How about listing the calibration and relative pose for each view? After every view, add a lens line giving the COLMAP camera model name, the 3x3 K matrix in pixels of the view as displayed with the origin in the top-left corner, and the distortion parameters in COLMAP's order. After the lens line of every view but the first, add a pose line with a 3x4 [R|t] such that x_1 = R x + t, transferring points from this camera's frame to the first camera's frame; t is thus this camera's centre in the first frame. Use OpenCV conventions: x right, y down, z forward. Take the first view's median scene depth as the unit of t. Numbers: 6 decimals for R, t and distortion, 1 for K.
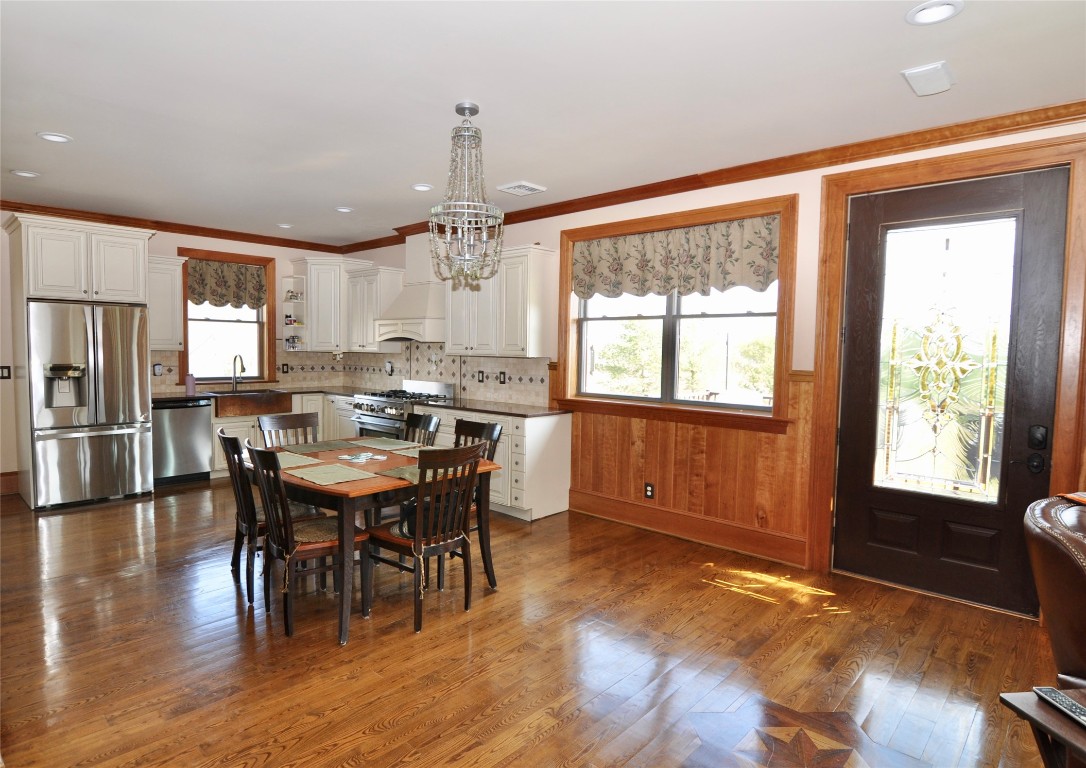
lens RADIAL K [[621.9, 0, 505.6], [0, 621.9, 384.3], [0, 0, 1]] dist [0.003125, -0.010169]
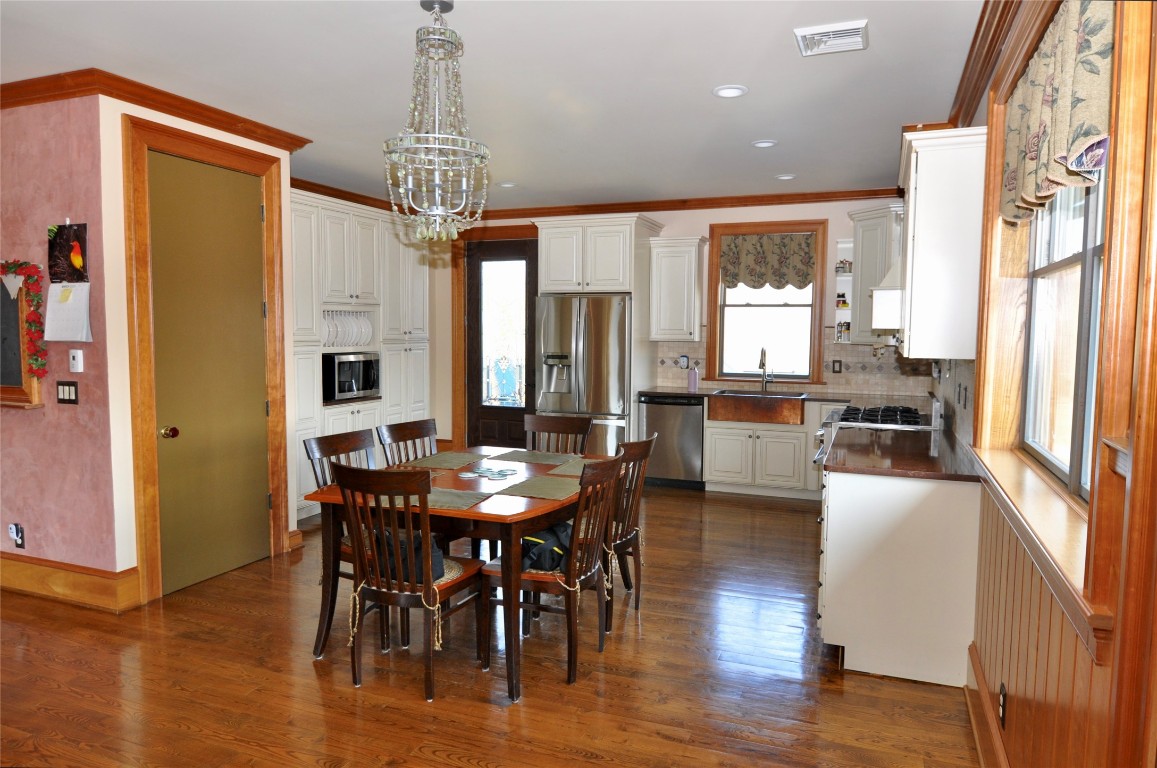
lens RADIAL K [[750.9, 0, 570.3], [0, 750.9, 393.1], [0, 0, 1]] dist [-0.002116, -0.005333]
pose [[0.389697, 0.071266, -0.918181, 0.422838], [-0.056417, 0.996976, 0.053437, -0.028882], [0.919213, 0.030977, 0.392540, 0.433874]]
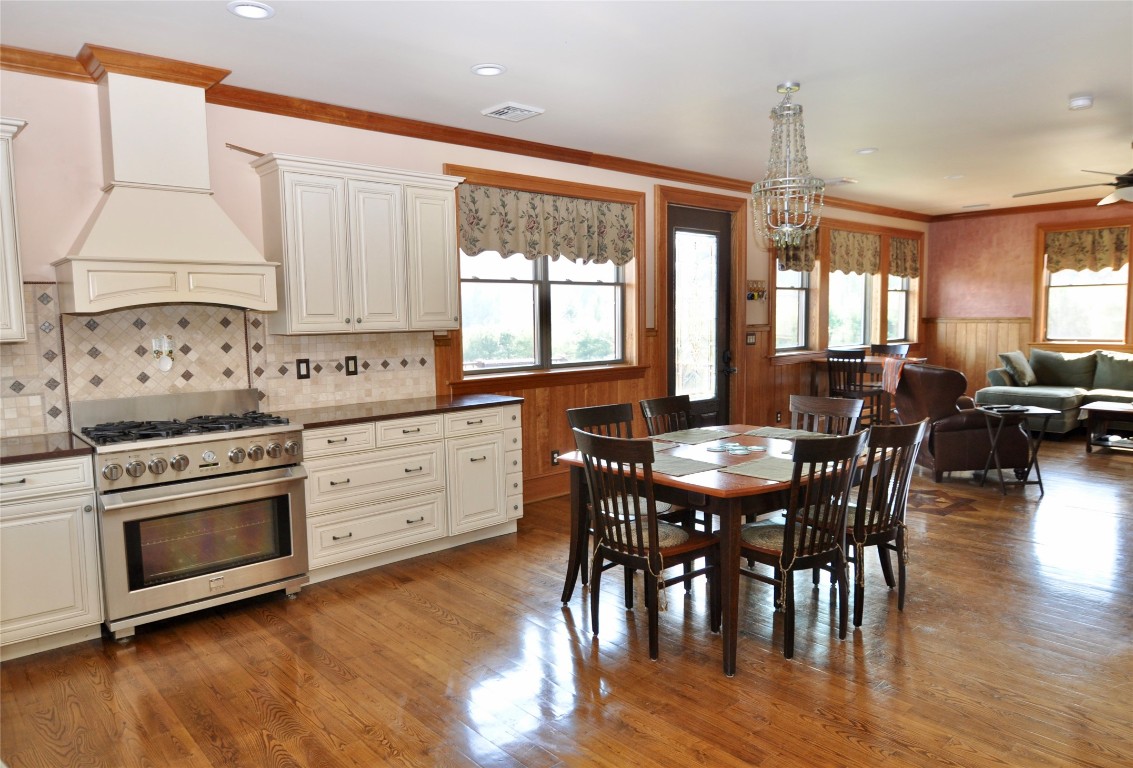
lens RADIAL K [[768.6, 0, 572.0], [0, 768.6, 388.0], [0, 0, 1]] dist [0.004765, 0.012139]
pose [[0.037248, -0.115366, 0.992624, -0.766680], [0.068703, 0.991259, 0.112629, -0.059772], [-0.996942, 0.064001, 0.044849, 0.714627]]
